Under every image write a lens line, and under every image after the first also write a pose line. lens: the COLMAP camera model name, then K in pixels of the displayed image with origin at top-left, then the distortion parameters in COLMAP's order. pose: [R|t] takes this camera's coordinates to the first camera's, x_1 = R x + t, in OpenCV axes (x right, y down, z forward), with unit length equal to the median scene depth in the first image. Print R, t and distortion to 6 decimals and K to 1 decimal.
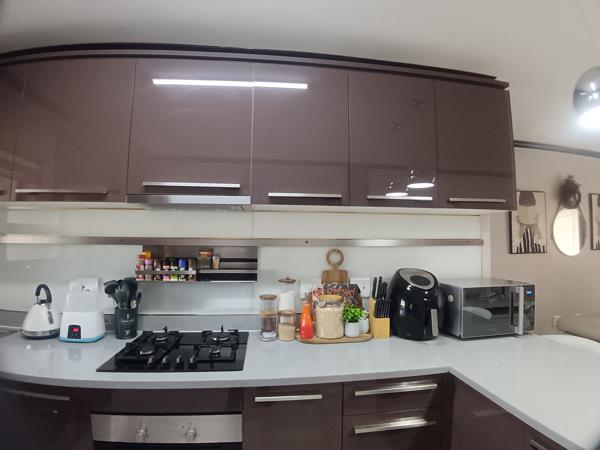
lens RADIAL K [[298.6, 0, 303.6], [0, 298.6, 226.9], [0, 0, 1]] dist [-0.089007, 0.001068]
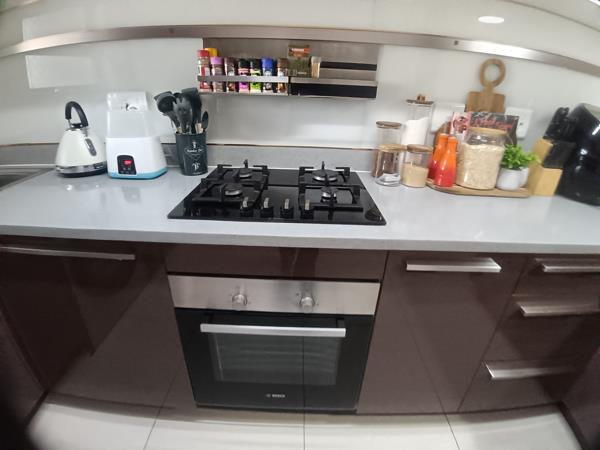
lens RADIAL K [[298.6, 0, 303.6], [0, 298.6, 226.9], [0, 0, 1]] dist [-0.089007, 0.001068]
pose [[0.990730, 0.083239, -0.107357, -0.237446], [-0.022100, 0.878516, 0.477202, 0.132804], [0.134037, -0.470405, 0.872212, 0.286641]]
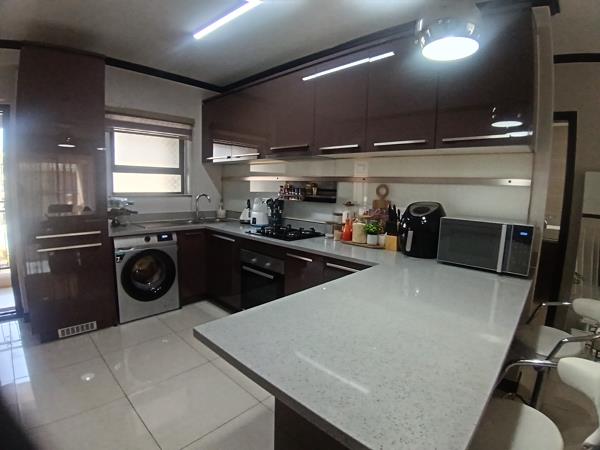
lens RADIAL K [[298.6, 0, 303.6], [0, 298.6, 226.9], [0, 0, 1]] dist [-0.089007, 0.001068]
pose [[0.648150, 0.116508, -0.752548, 1.022853], [0.013107, 0.986374, 0.163998, 0.044890], [0.761400, -0.116159, 0.637791, -0.161655]]
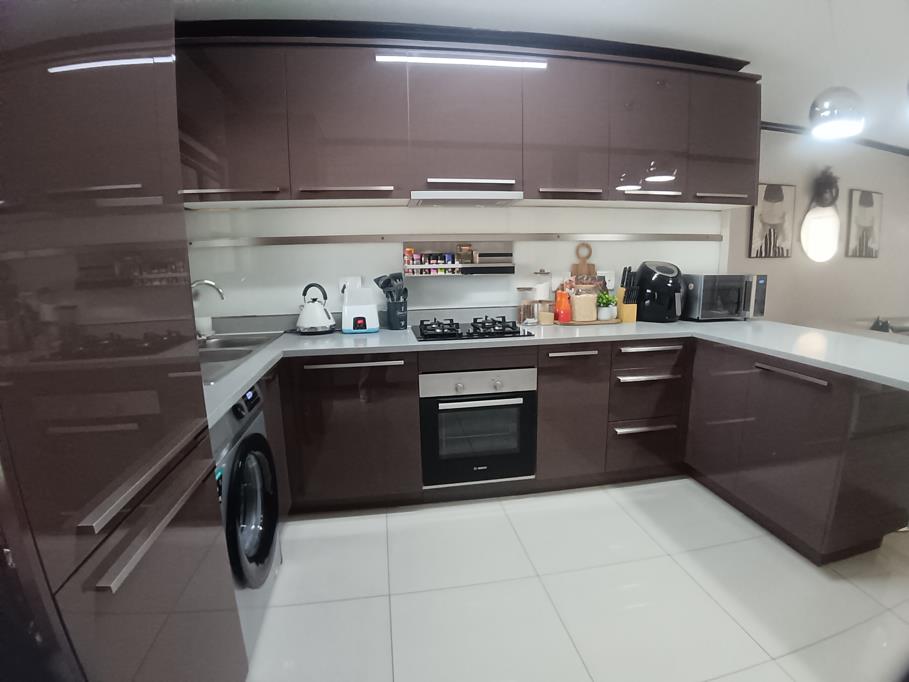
lens RADIAL K [[452.3, 0, 459.9], [0, 452.3, 343.8], [0, 0, 1]] dist [-0.089007, 0.001068]
pose [[0.998912, -0.030160, 0.035577, -0.444014], [0.021205, 0.973073, 0.229521, 0.055279], [-0.041542, -0.228517, 0.972653, -0.653968]]
